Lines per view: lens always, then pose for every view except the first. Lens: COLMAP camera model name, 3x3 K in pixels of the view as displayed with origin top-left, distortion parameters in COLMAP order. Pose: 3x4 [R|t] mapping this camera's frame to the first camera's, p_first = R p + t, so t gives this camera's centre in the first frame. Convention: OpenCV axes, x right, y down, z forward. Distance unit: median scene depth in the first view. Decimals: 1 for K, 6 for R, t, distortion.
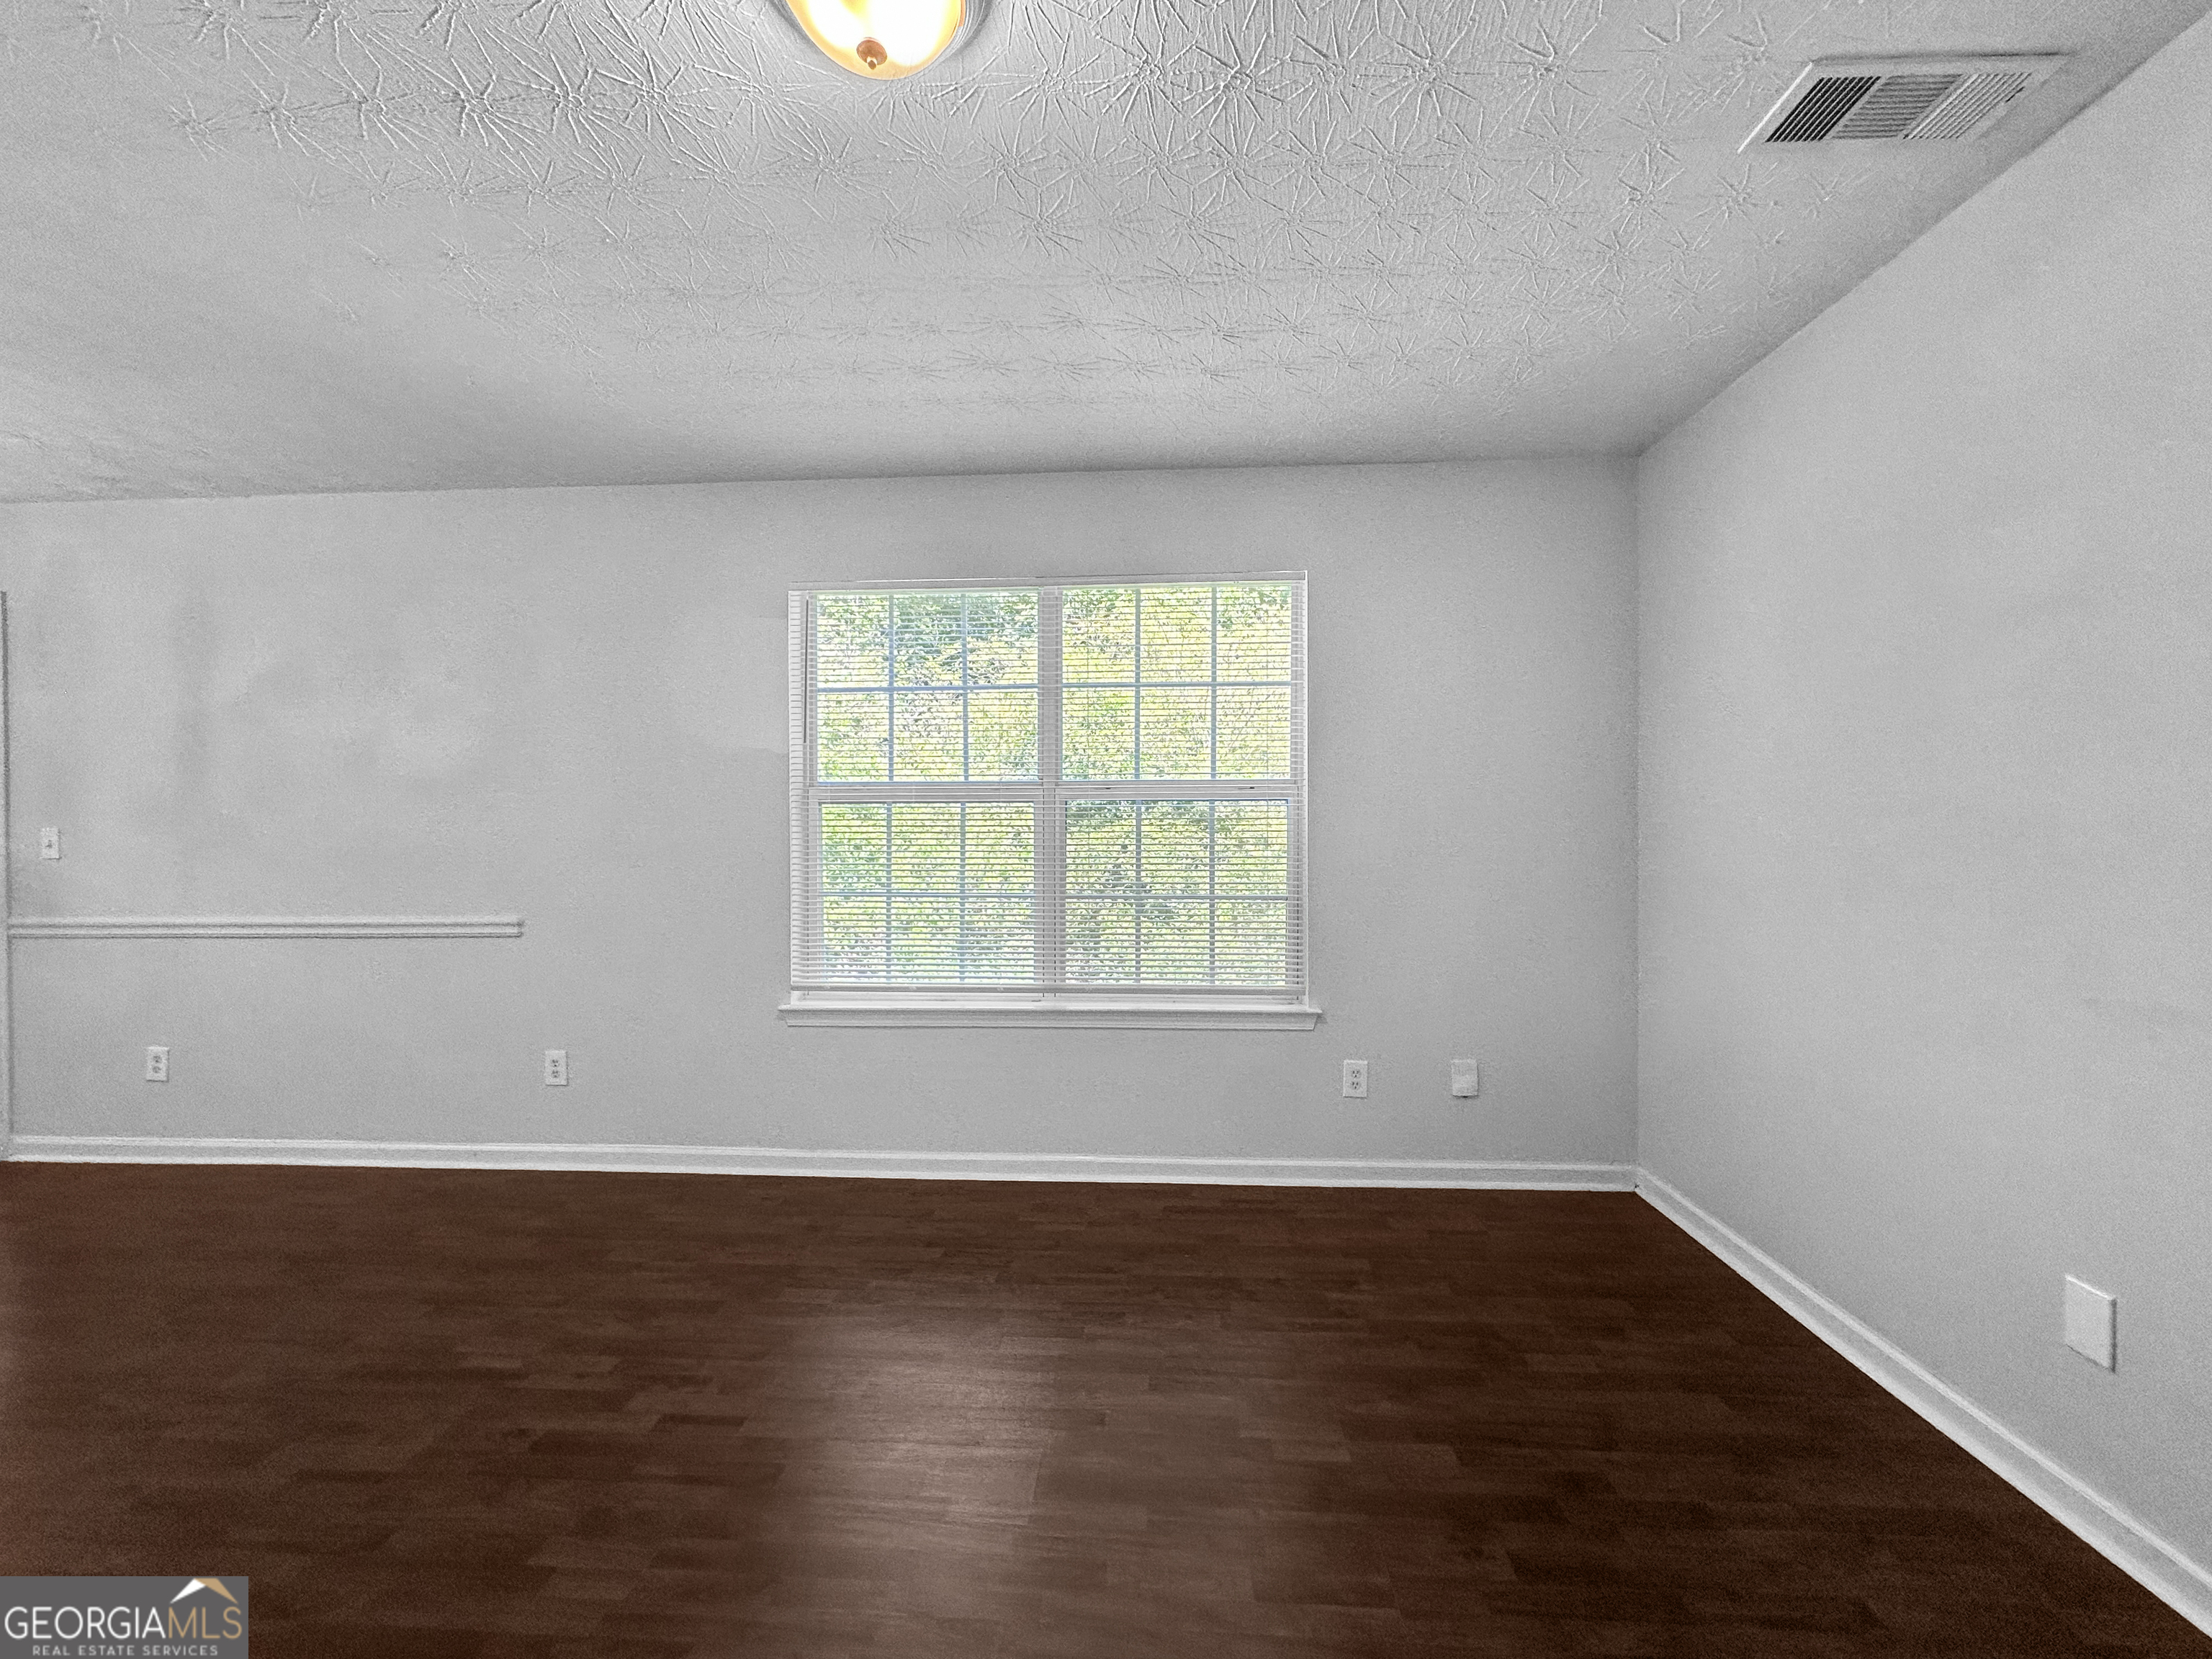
lens RADIAL K [[901.6, 0, 1106.6], [0, 901.6, 838.7], [0, 0, 1]] dist [0.006799, -0.000324]
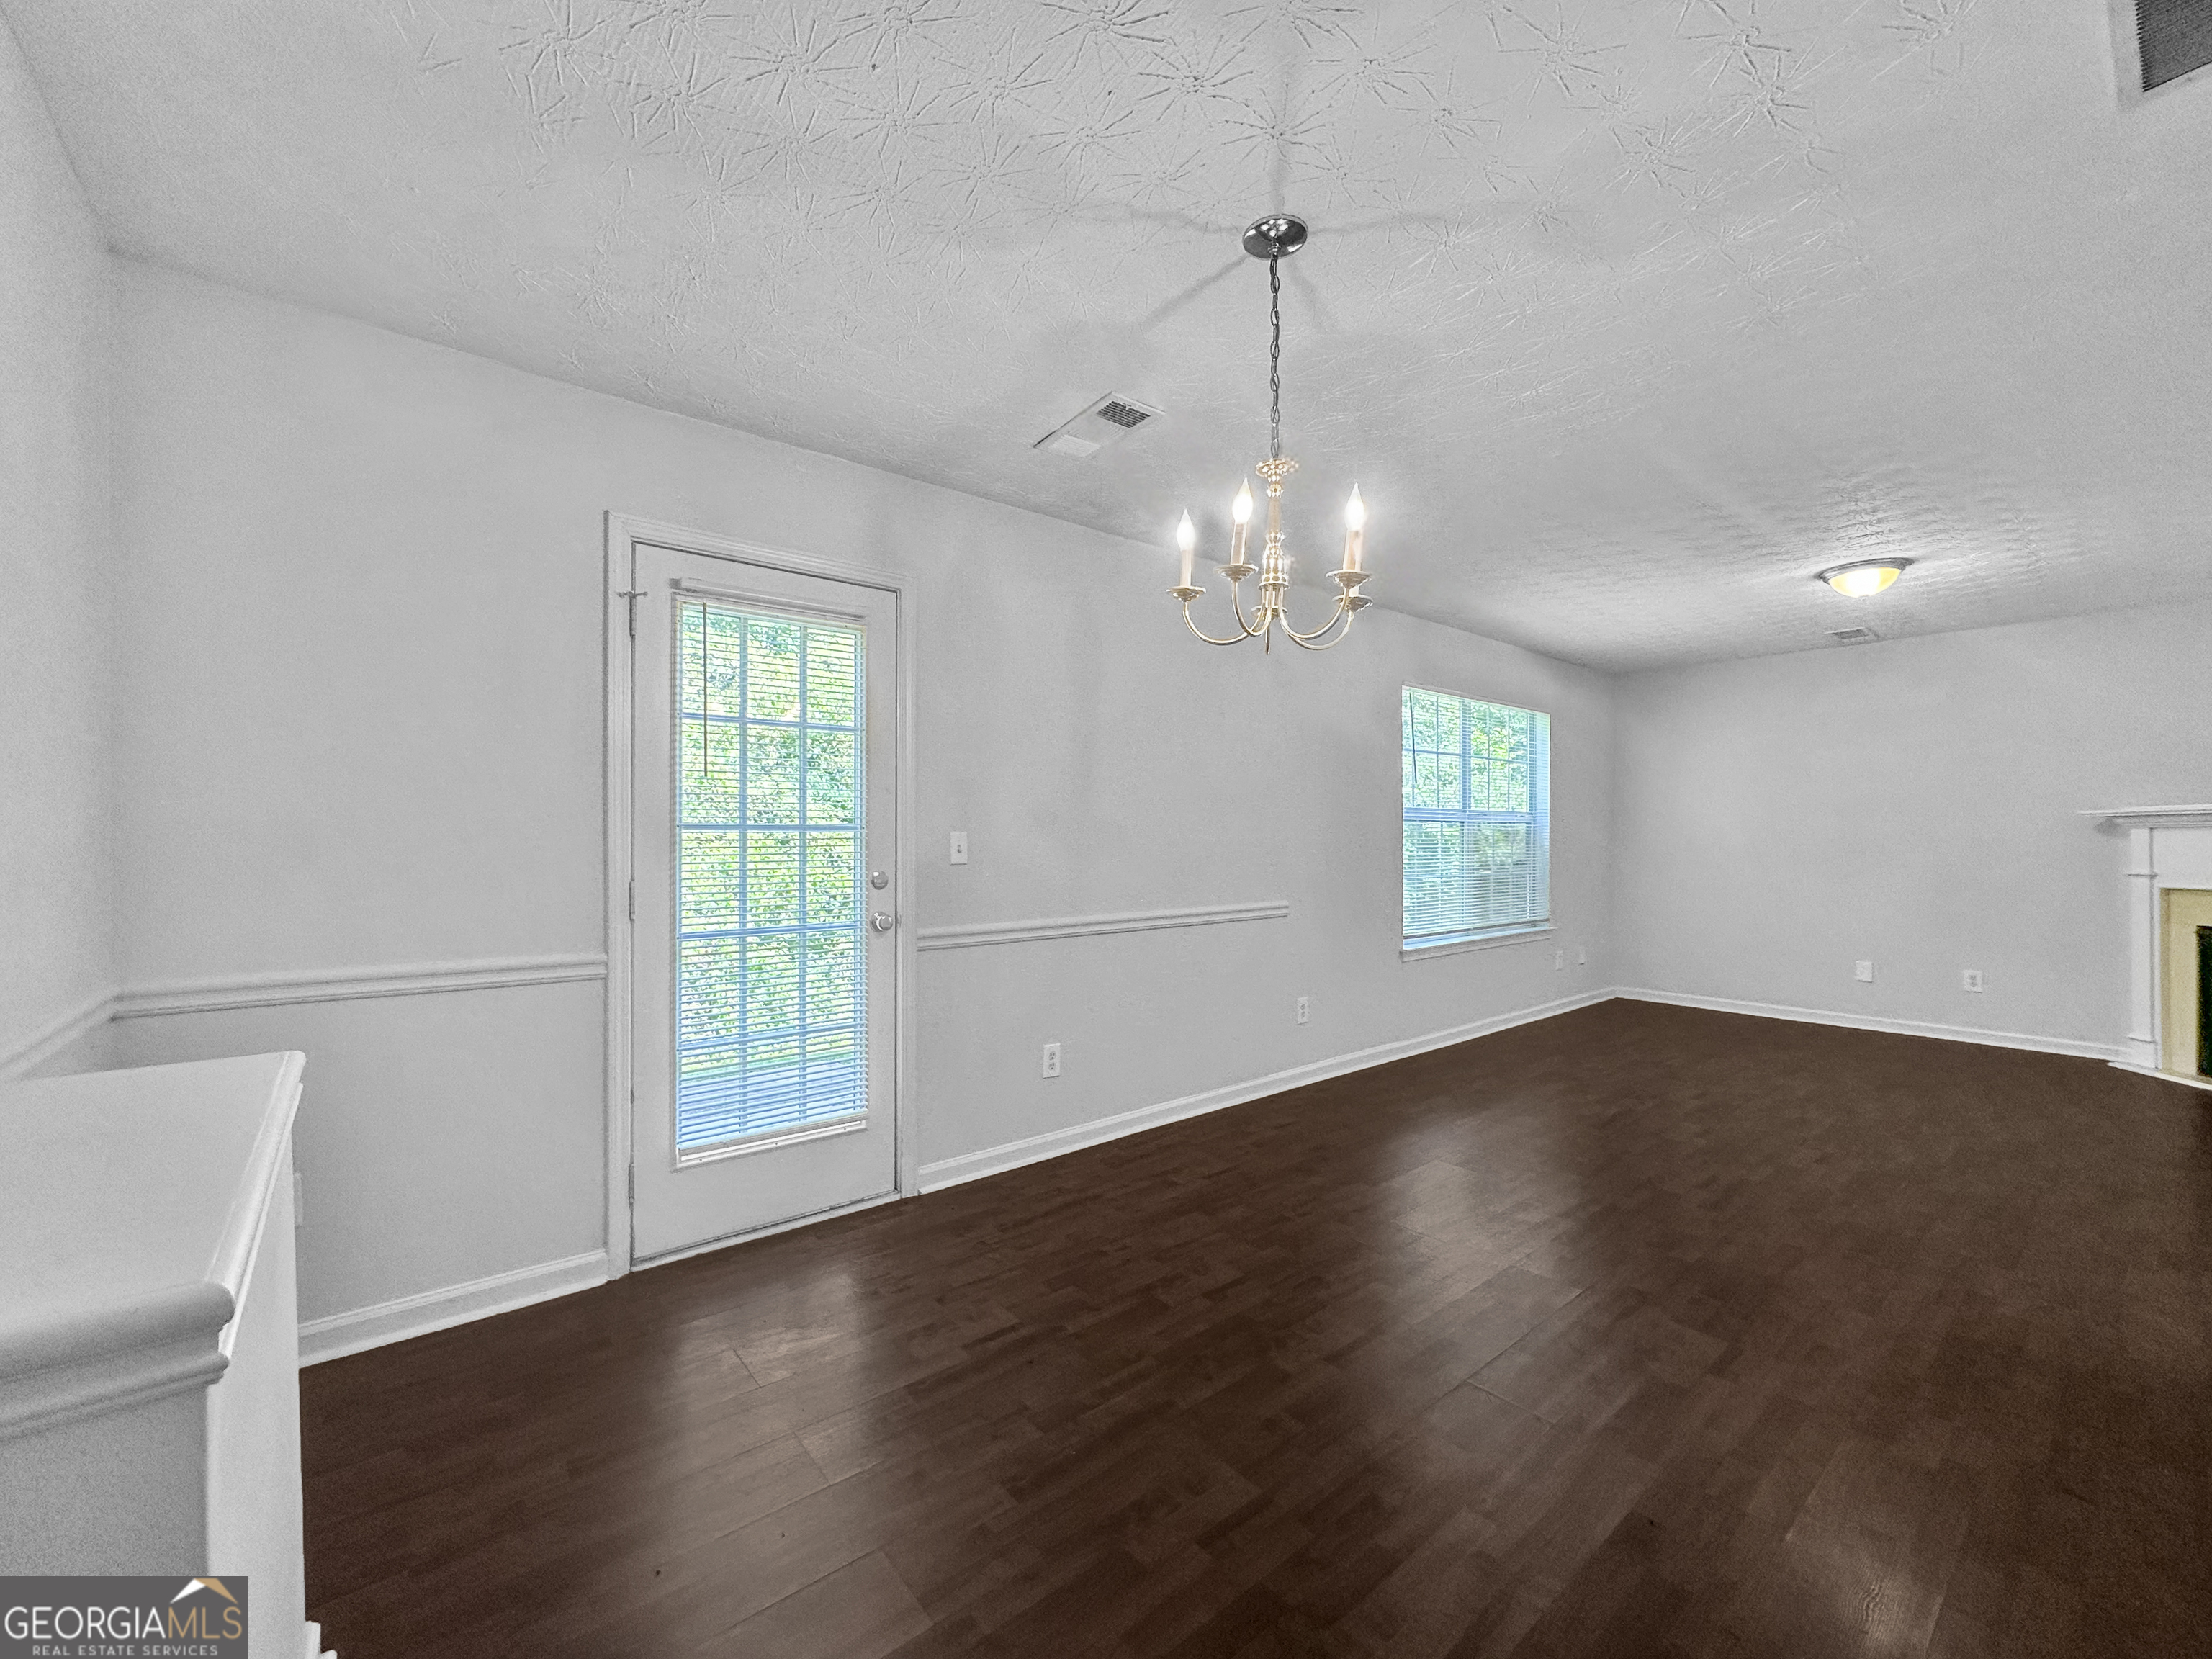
lens RADIAL K [[901.6, 0, 1148.4], [0, 901.6, 842.6], [0, 0, 1]] dist [0.006799, -0.000324]
pose [[0.724225, 0.000526, 0.689563, -1.655769], [0.018449, 0.999627, -0.020139, 0.022429], [-0.689316, 0.027307, 0.723946, 0.173224]]
